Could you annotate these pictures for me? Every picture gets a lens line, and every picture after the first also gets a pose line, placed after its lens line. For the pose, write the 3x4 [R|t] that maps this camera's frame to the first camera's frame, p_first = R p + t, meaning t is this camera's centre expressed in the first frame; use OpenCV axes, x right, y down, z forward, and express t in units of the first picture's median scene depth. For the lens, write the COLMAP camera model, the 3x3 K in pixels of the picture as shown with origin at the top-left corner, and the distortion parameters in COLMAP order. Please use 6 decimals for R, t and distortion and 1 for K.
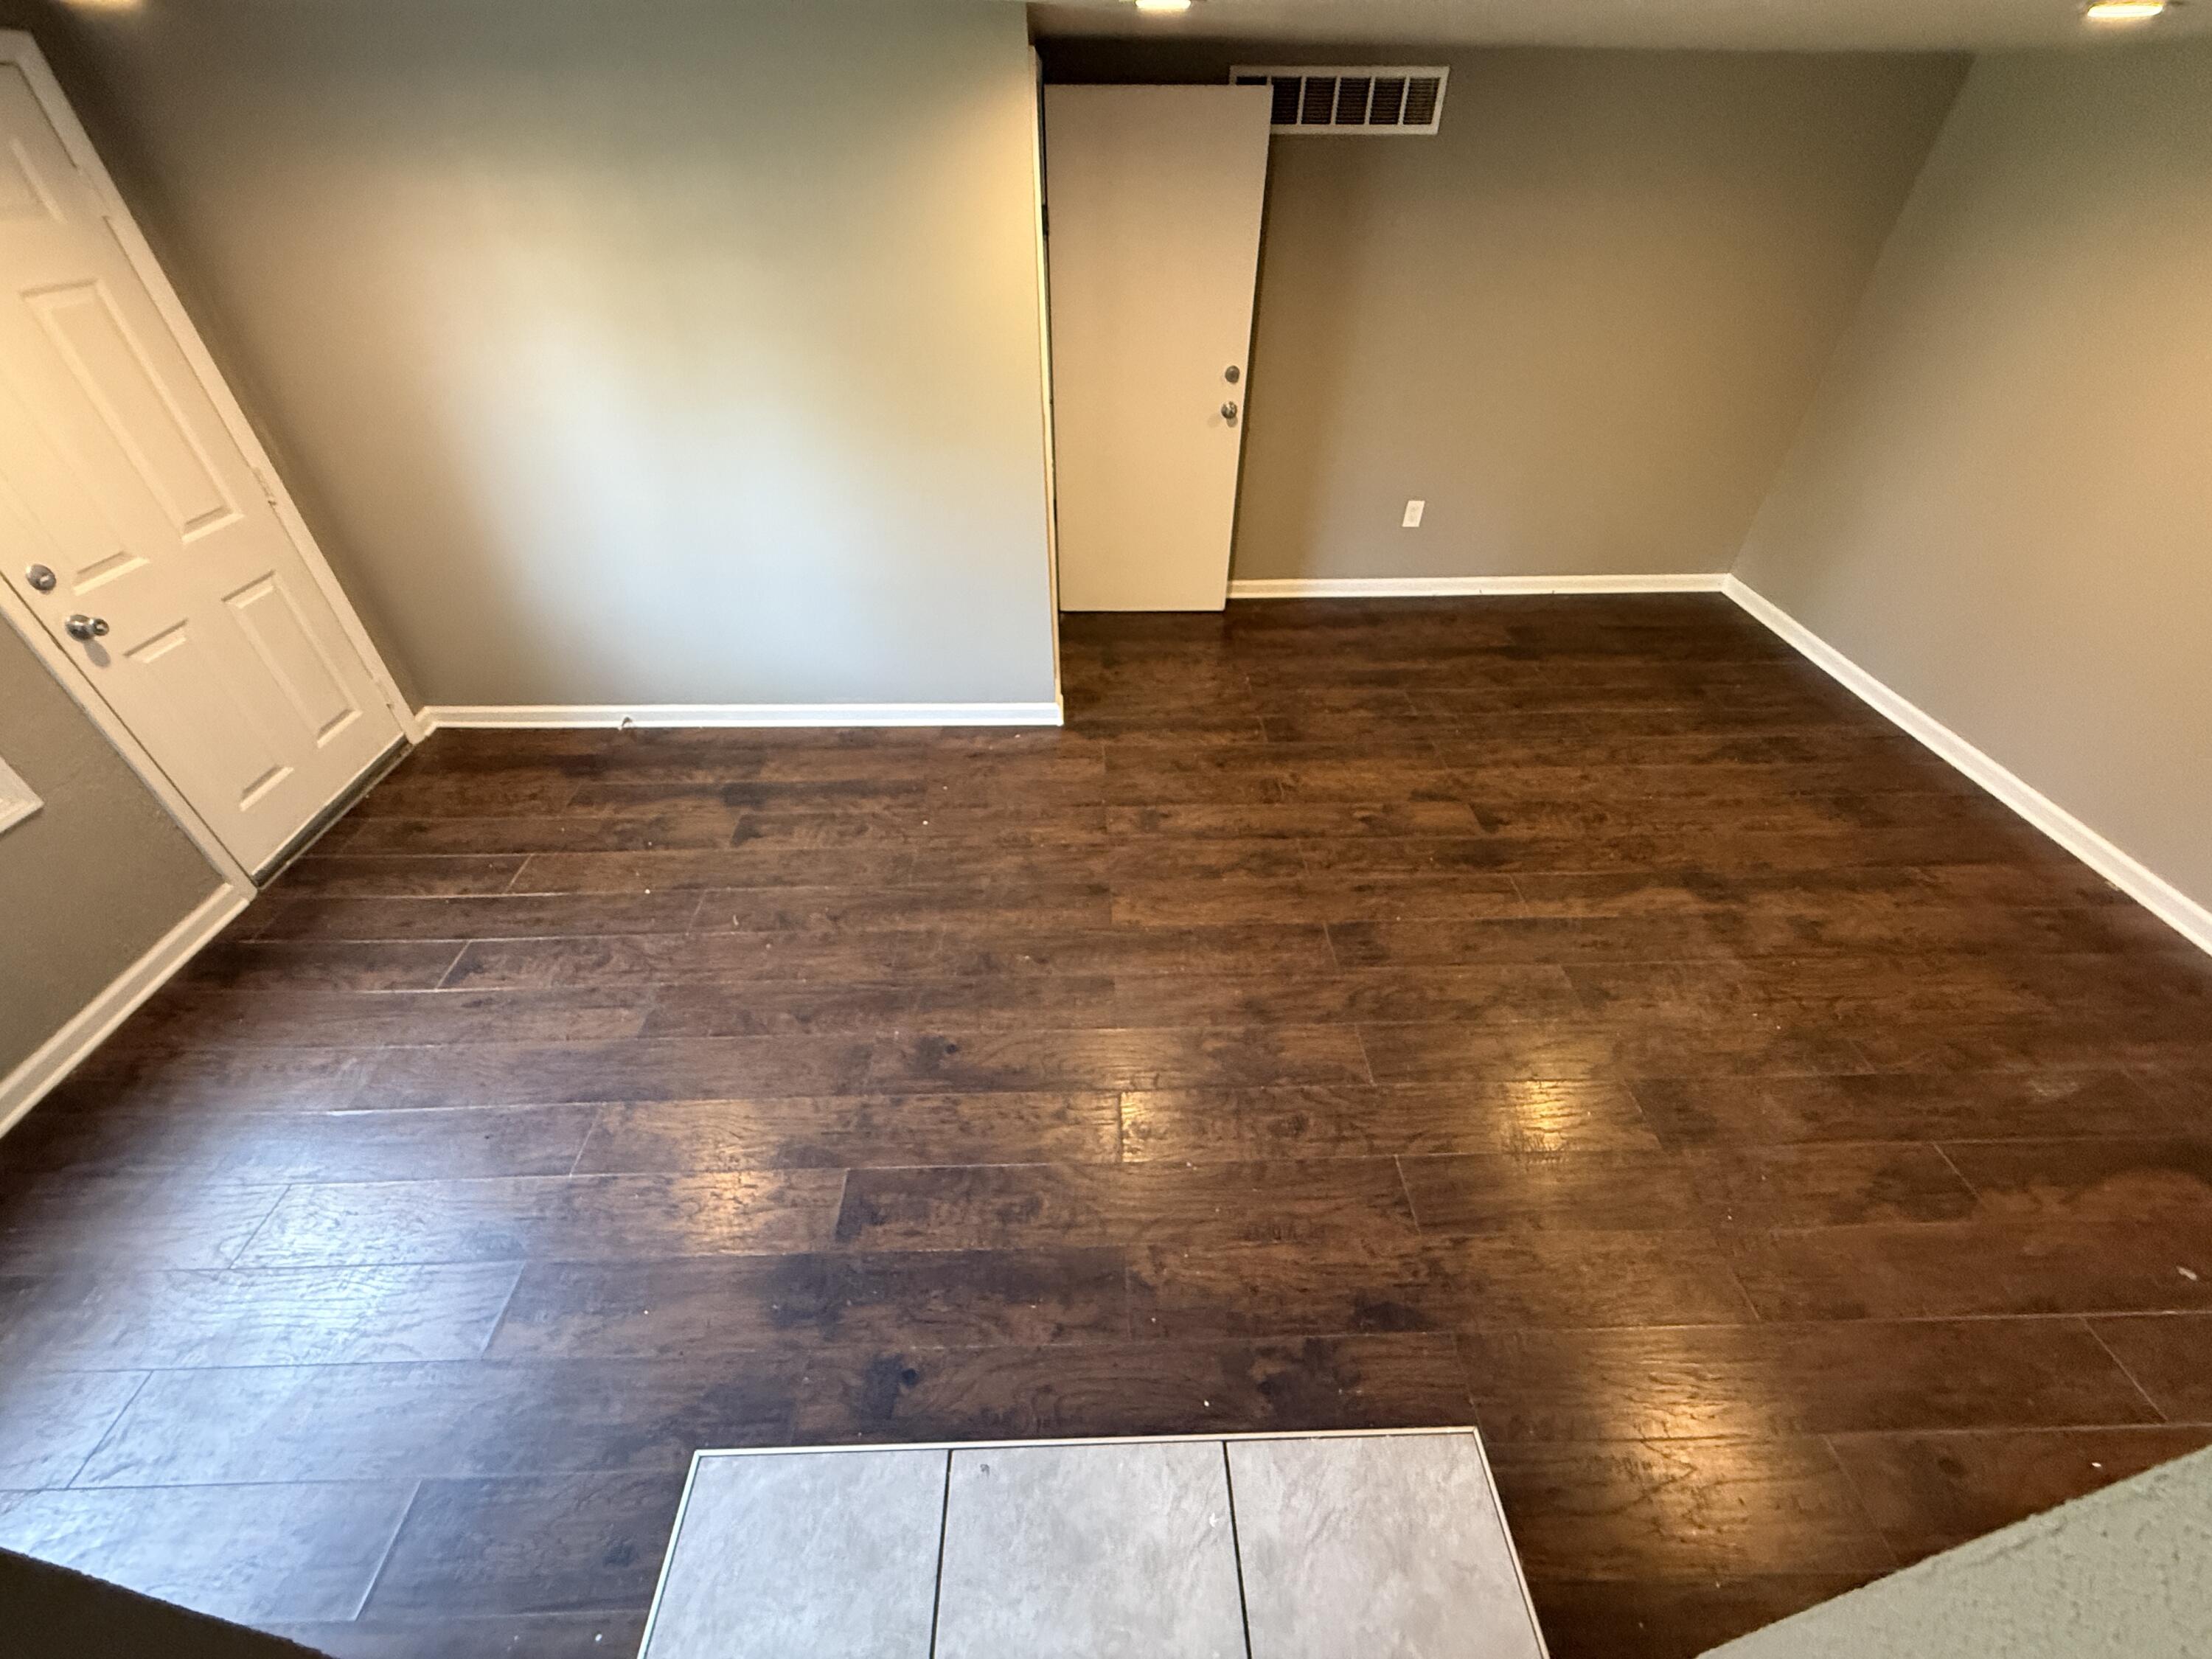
lens RADIAL K [[881.6, 0, 1110.3], [0, 881.6, 826.8], [0, 0, 1]] dist [-0.001467, 0.000265]
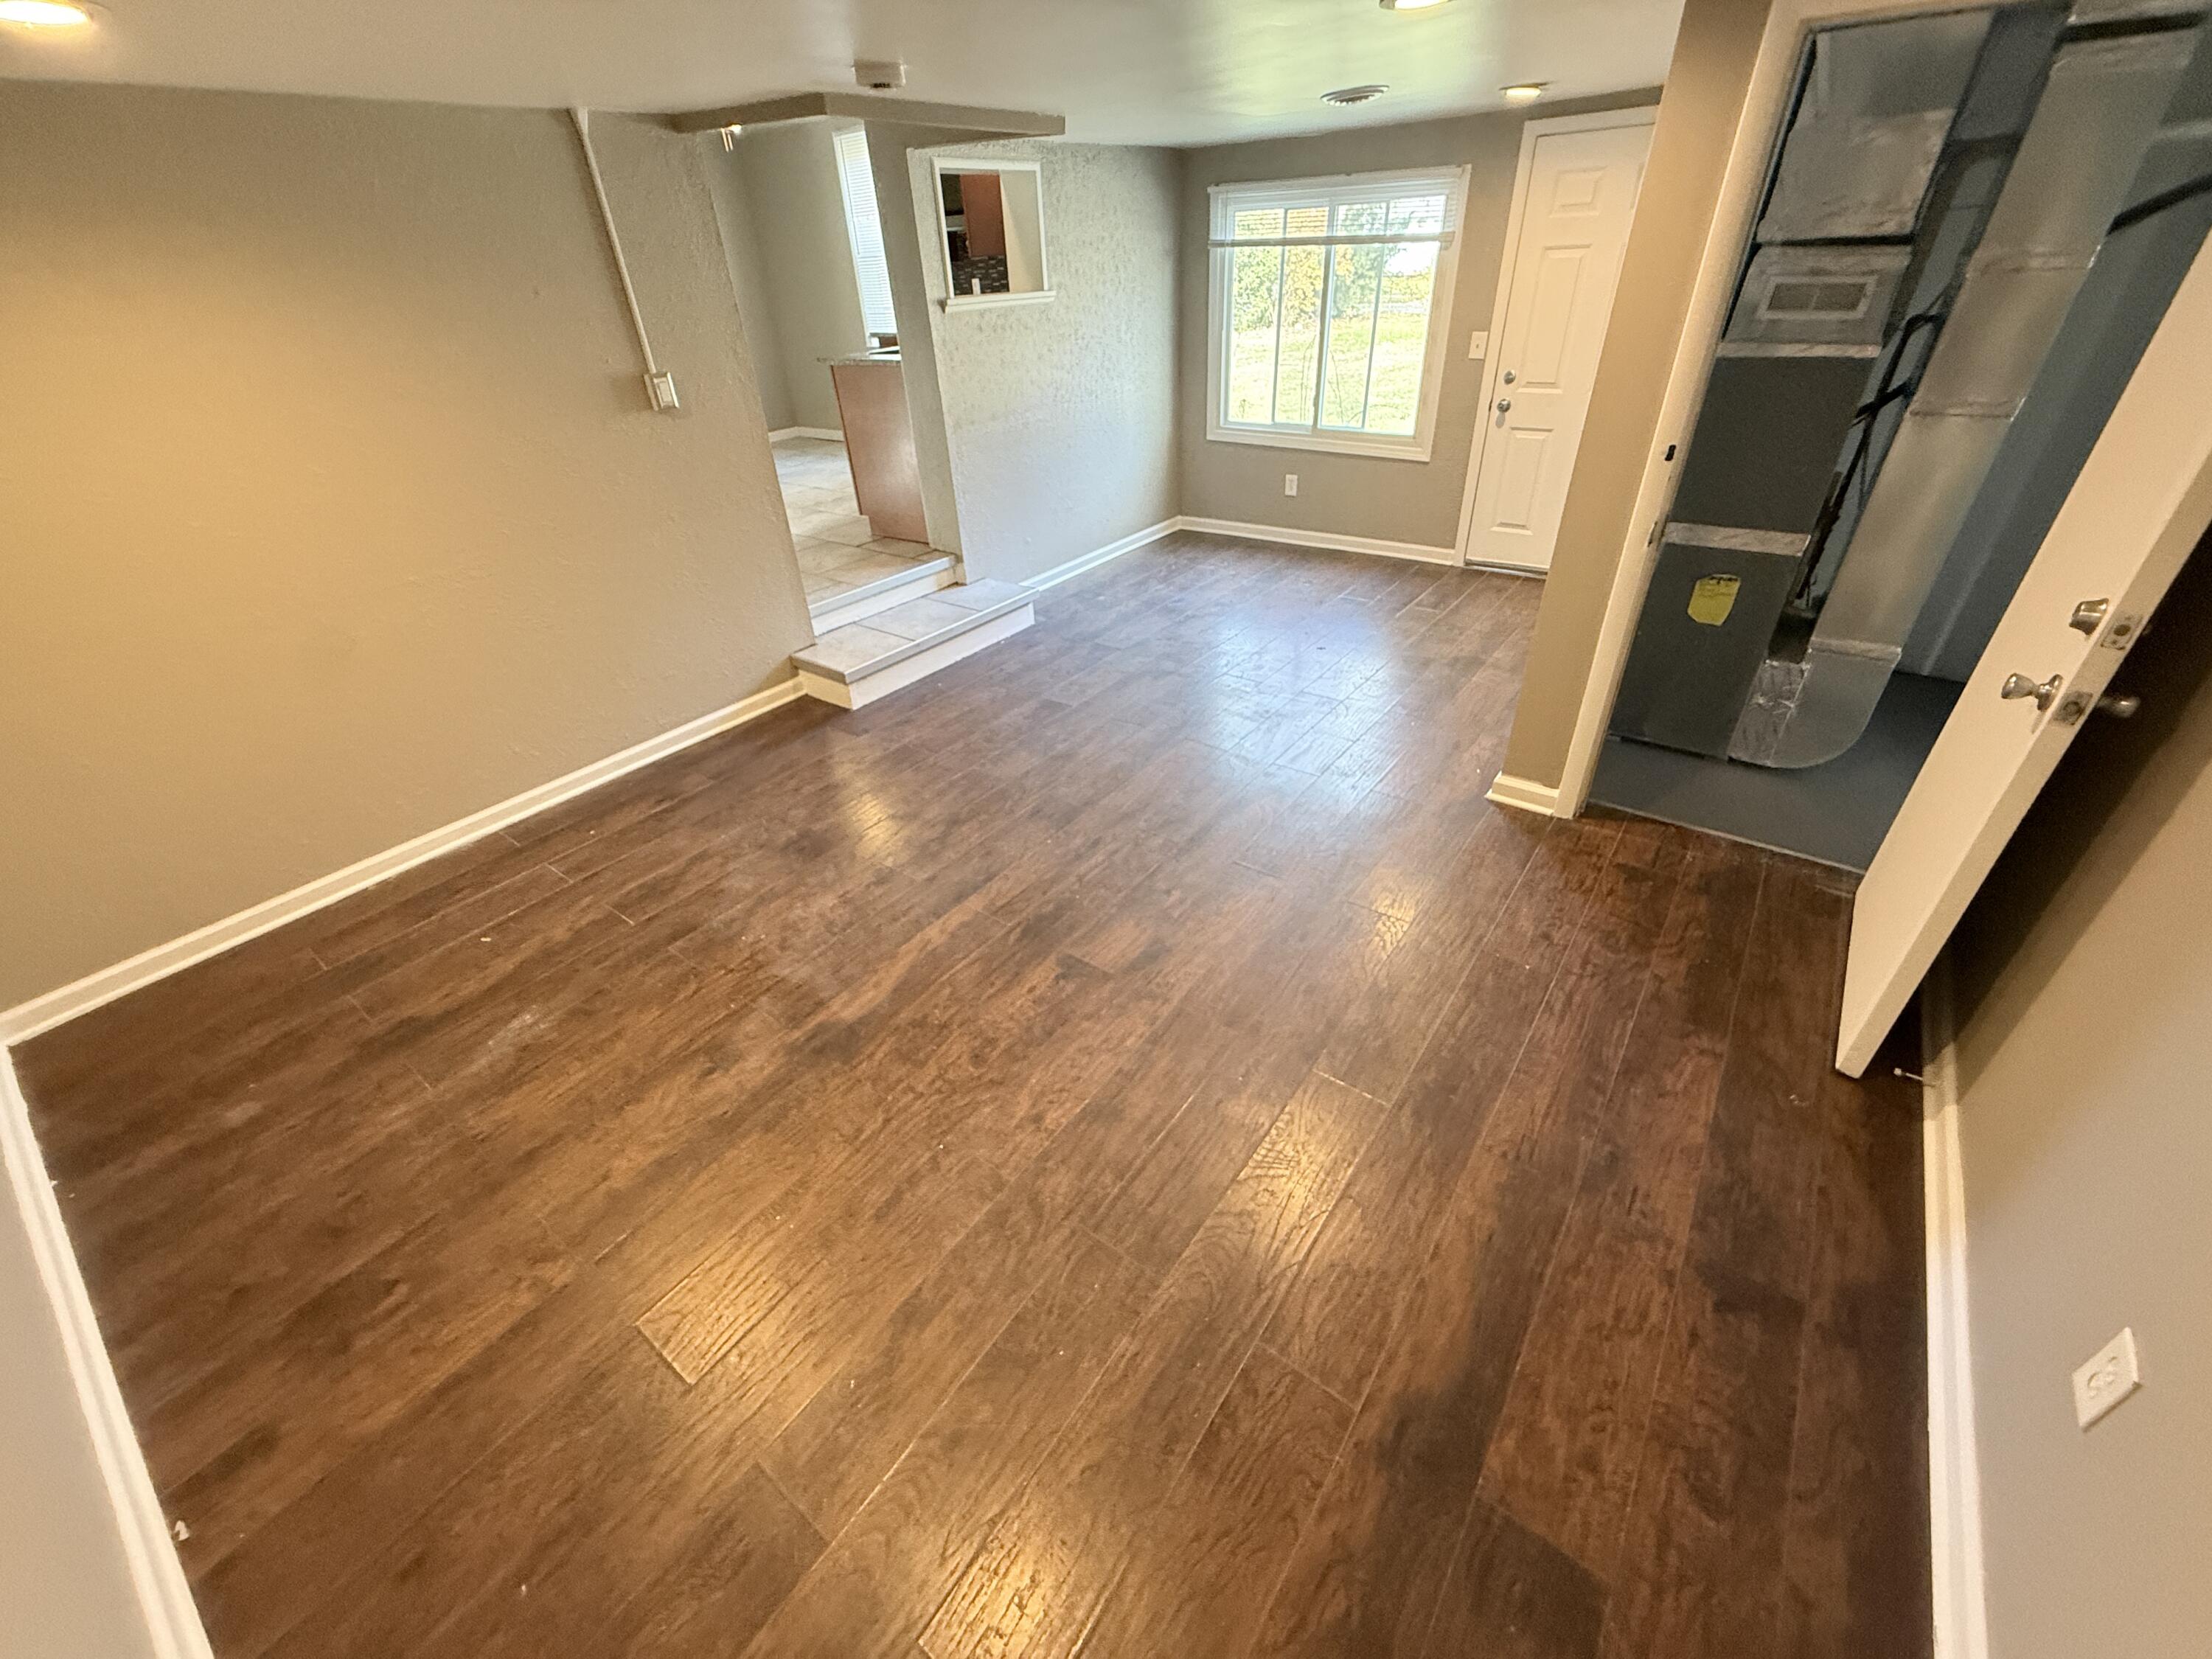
lens RADIAL K [[881.6, 0, 1093.9], [0, 881.6, 826.5], [0, 0, 1]] dist [-0.001467, 0.000265]
pose [[-0.627473, 0.451699, -0.634229, 1.018084], [-0.449690, 0.454734, 0.768762, -0.808325], [0.635655, 0.767584, -0.082208, 1.145975]]
